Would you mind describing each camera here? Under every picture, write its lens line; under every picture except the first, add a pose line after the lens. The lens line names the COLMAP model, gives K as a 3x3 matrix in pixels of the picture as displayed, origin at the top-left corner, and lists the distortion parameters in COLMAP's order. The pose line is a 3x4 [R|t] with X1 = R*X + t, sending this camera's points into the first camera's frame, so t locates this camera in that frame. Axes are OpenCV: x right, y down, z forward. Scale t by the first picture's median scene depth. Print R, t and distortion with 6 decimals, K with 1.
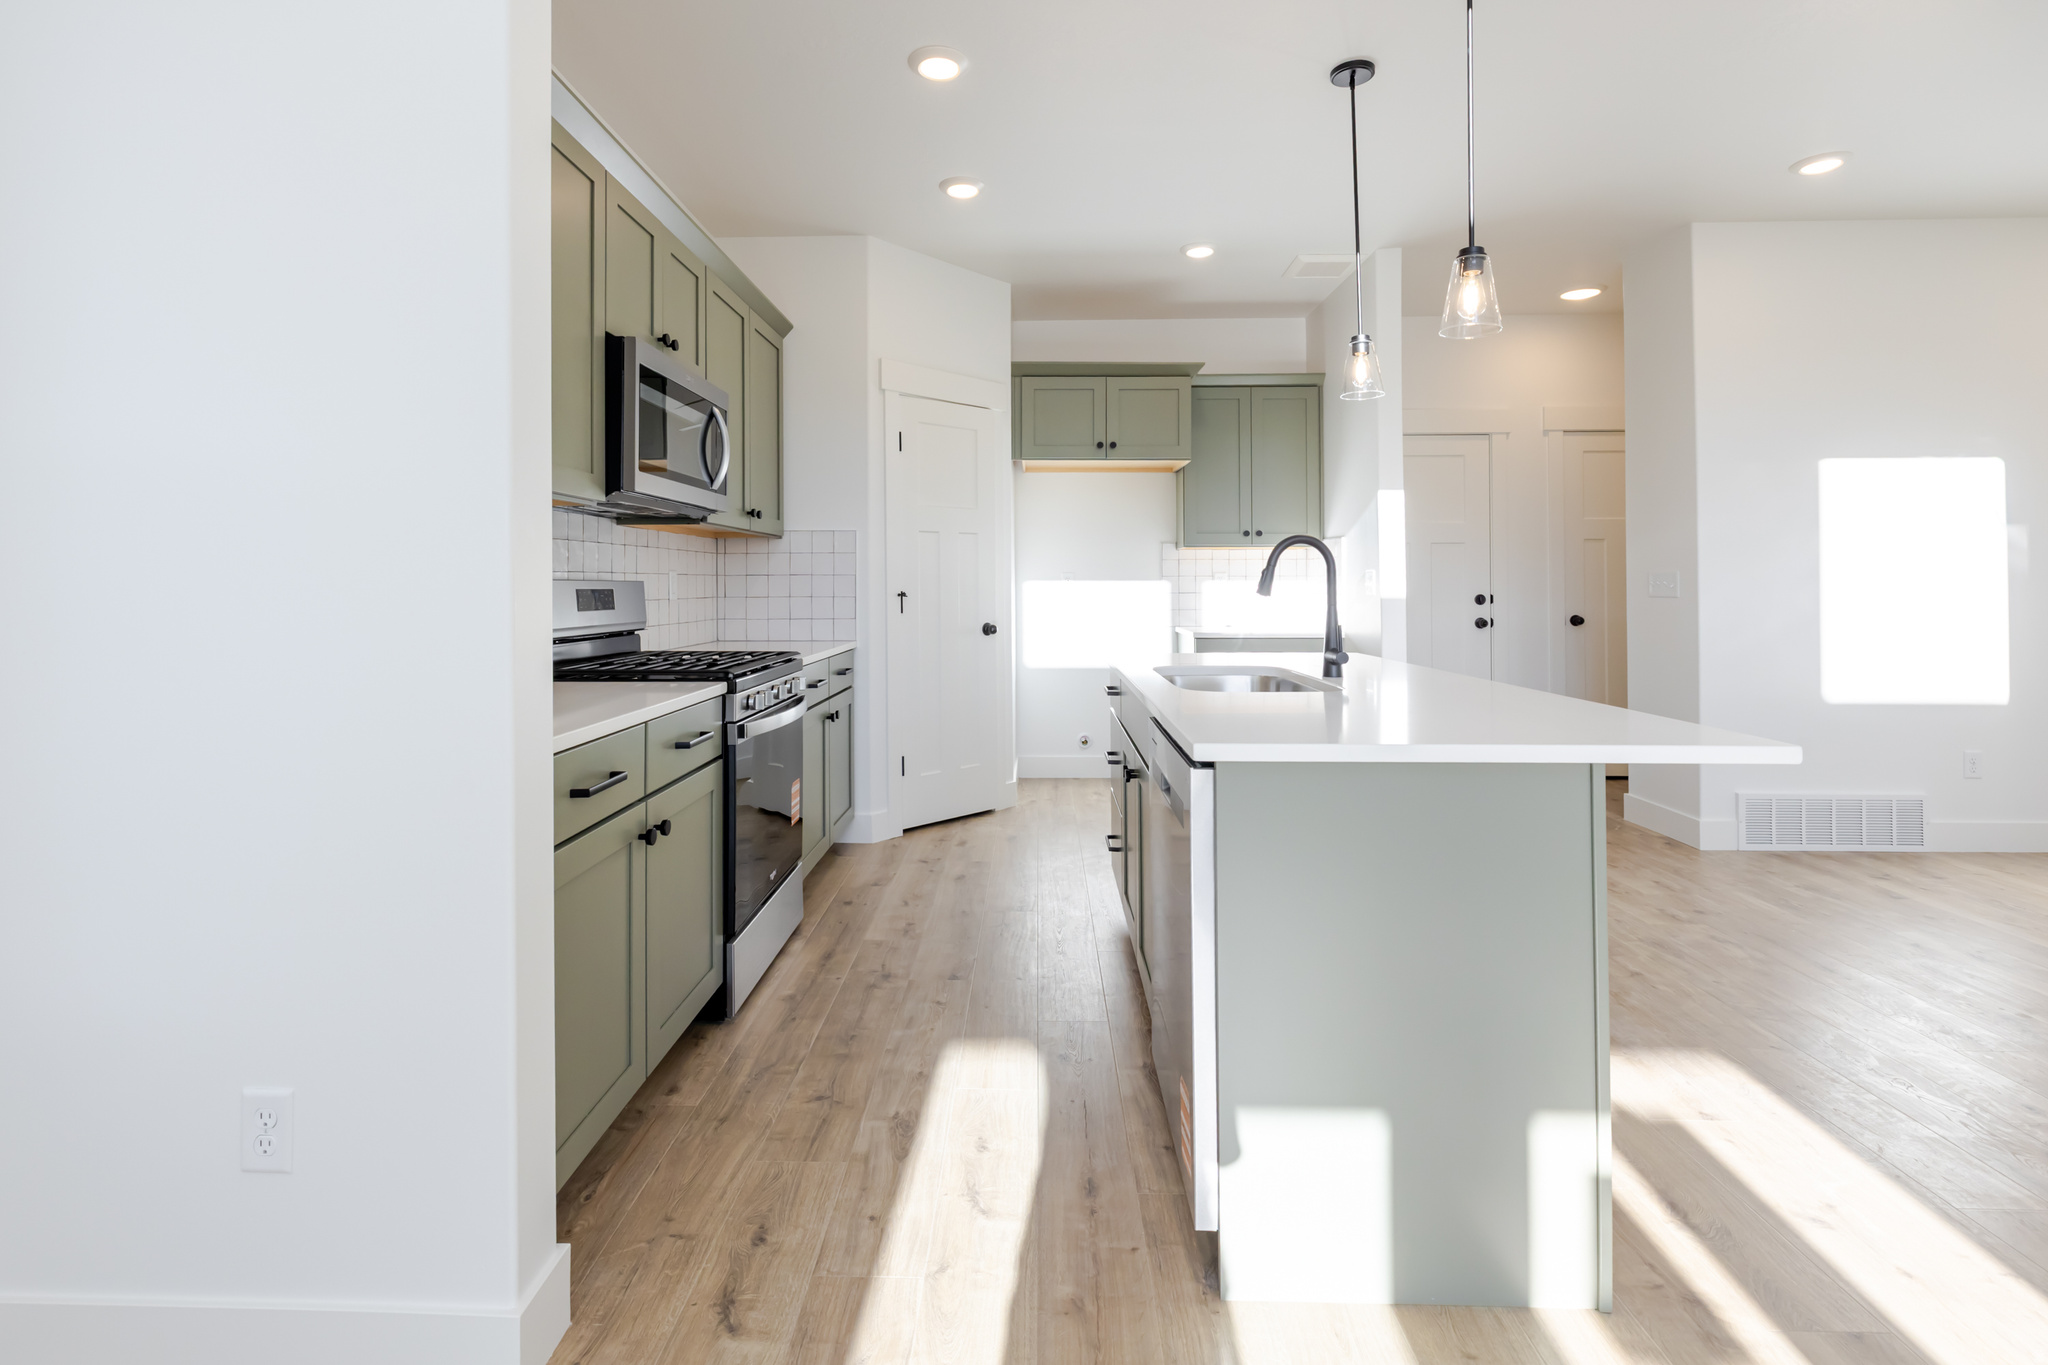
lens RADIAL K [[943.1, 0, 1011.3], [0, 943.1, 574.2], [0, 0, 1]] dist [-0.000234, -0.000117]
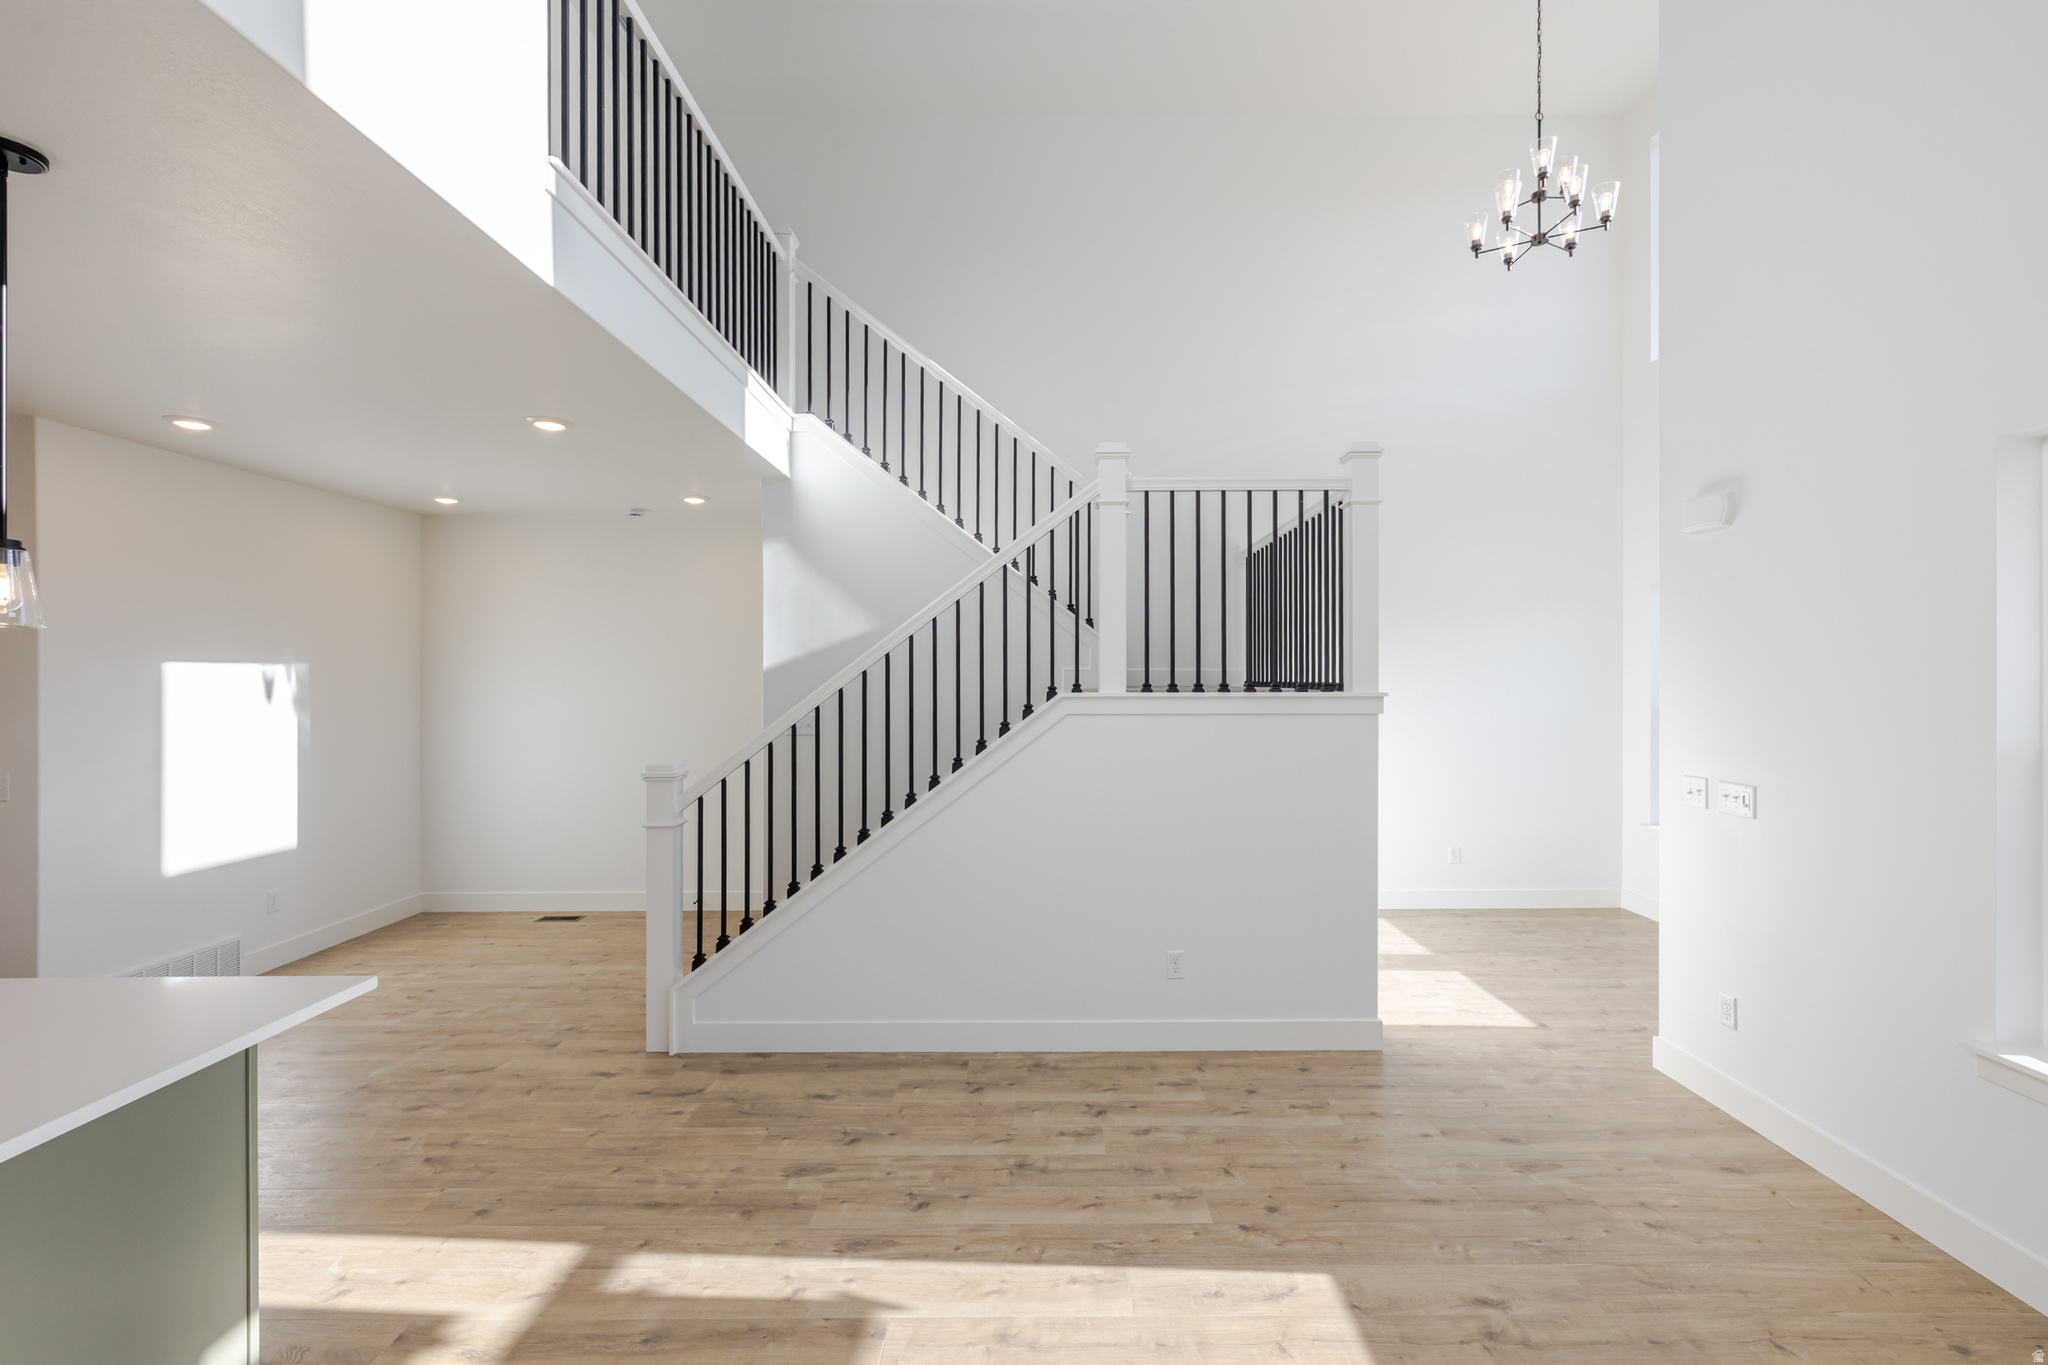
lens RADIAL K [[877.2, 0, 1052.7], [0, 877.2, 670.8], [0, 0, 1]] dist [-0.010520, 0.000186]
pose [[-0.046701, 0.006644, 0.998887, -0.251502], [-0.010873, 0.999915, -0.007159, -0.128588], [-0.998850, -0.011195, -0.046625, -0.008276]]
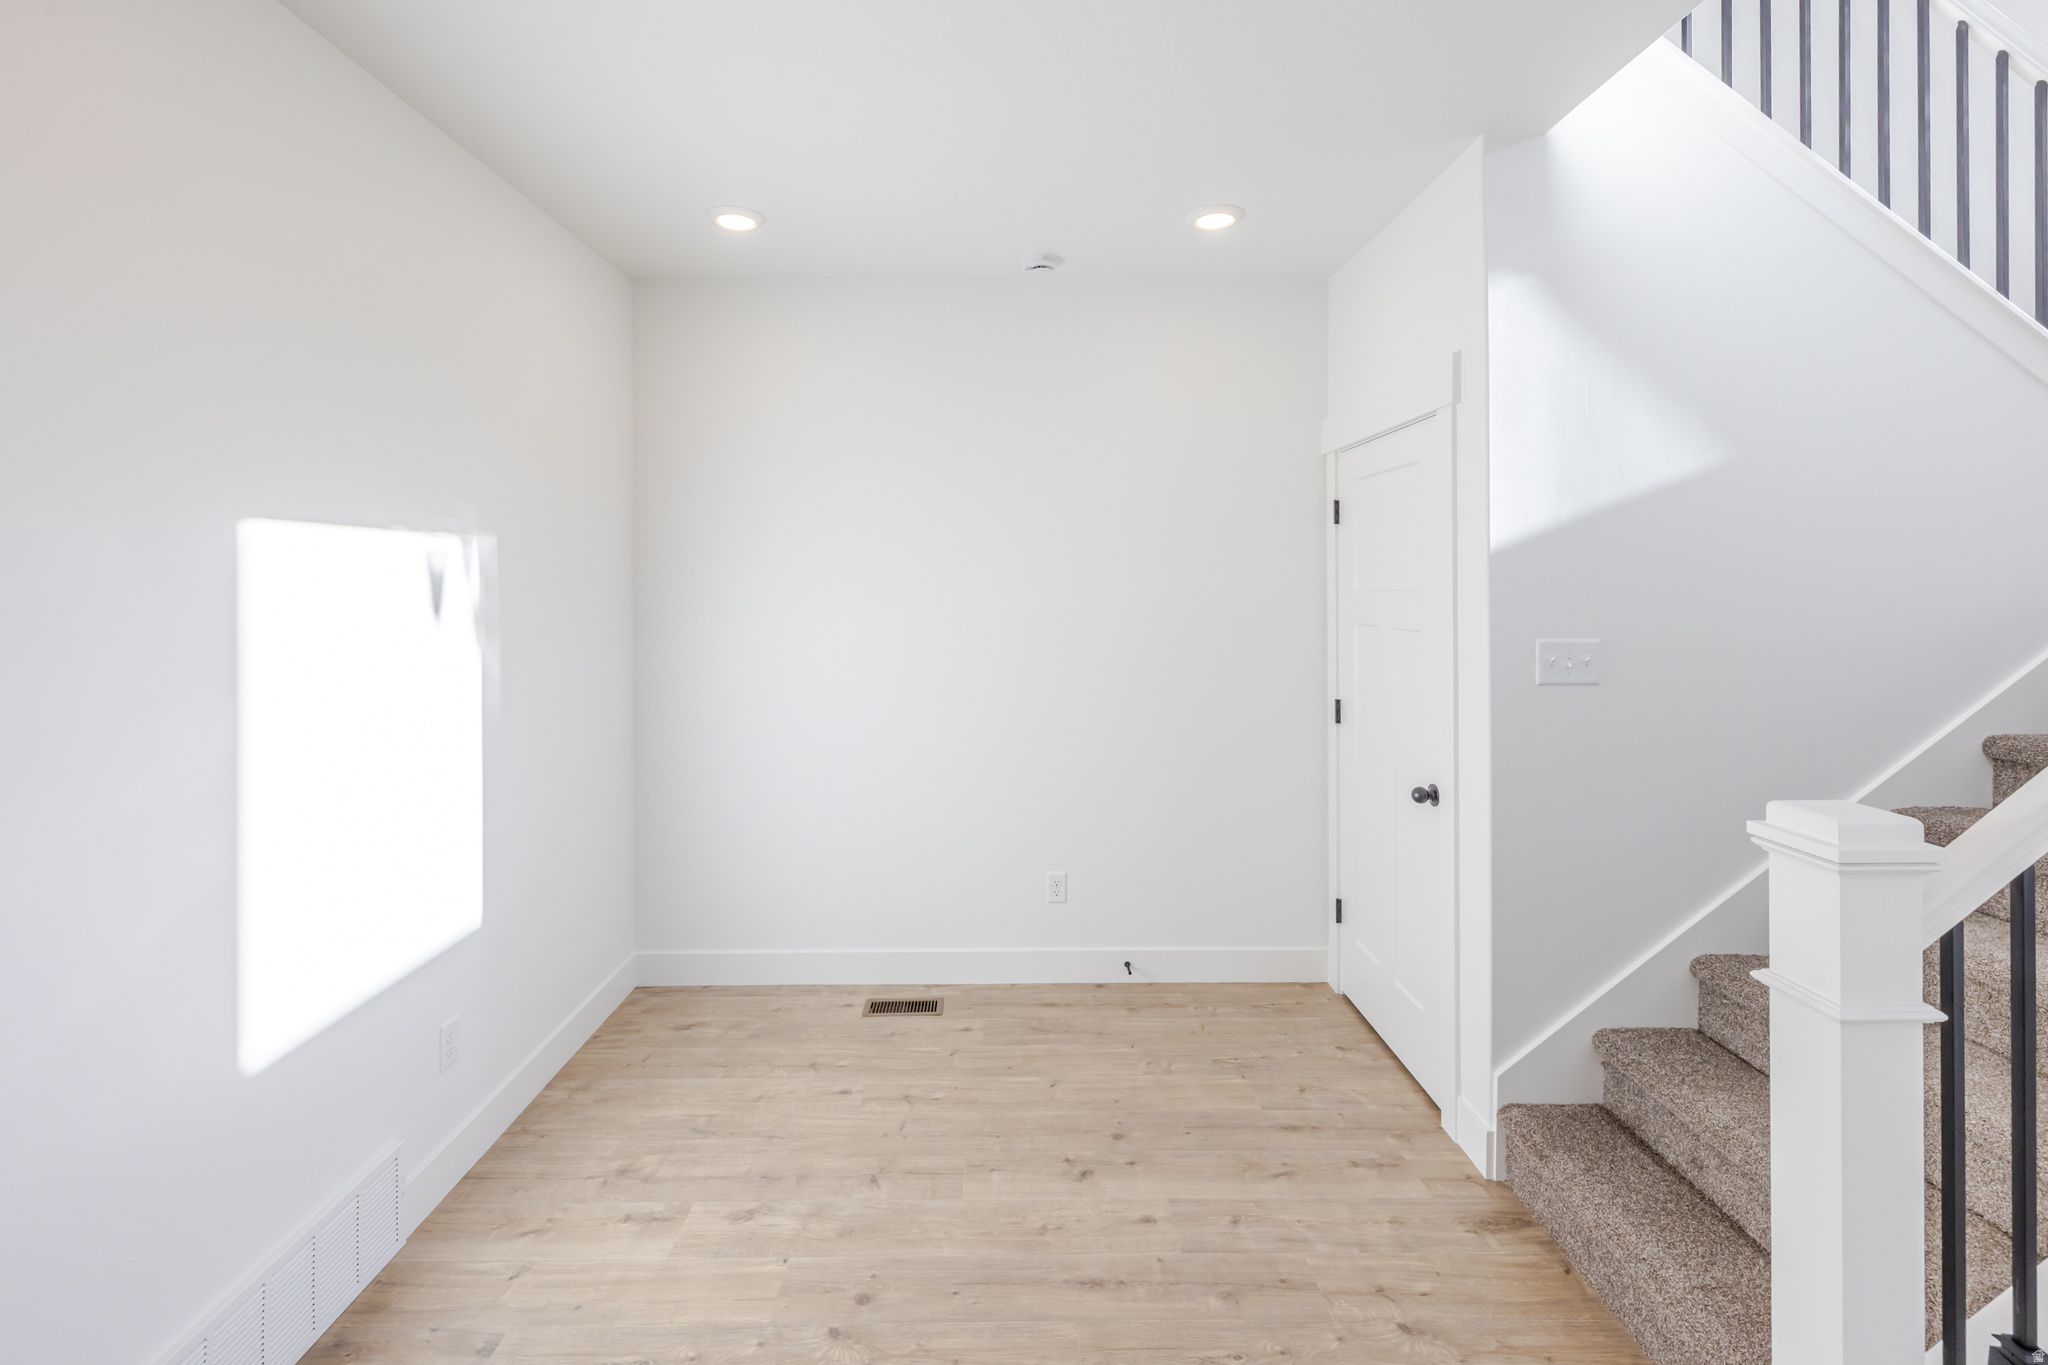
lens RADIAL K [[900.2, 0, 1016.6], [0, 900.2, 593.8], [0, 0, 1]] dist [-0.000076, 0.000037]
pose [[-0.037191, -0.013564, 0.999216, 0.495701], [-0.007734, 0.999882, 0.013286, -0.107776], [-0.999278, -0.007234, -0.037292, 0.751205]]
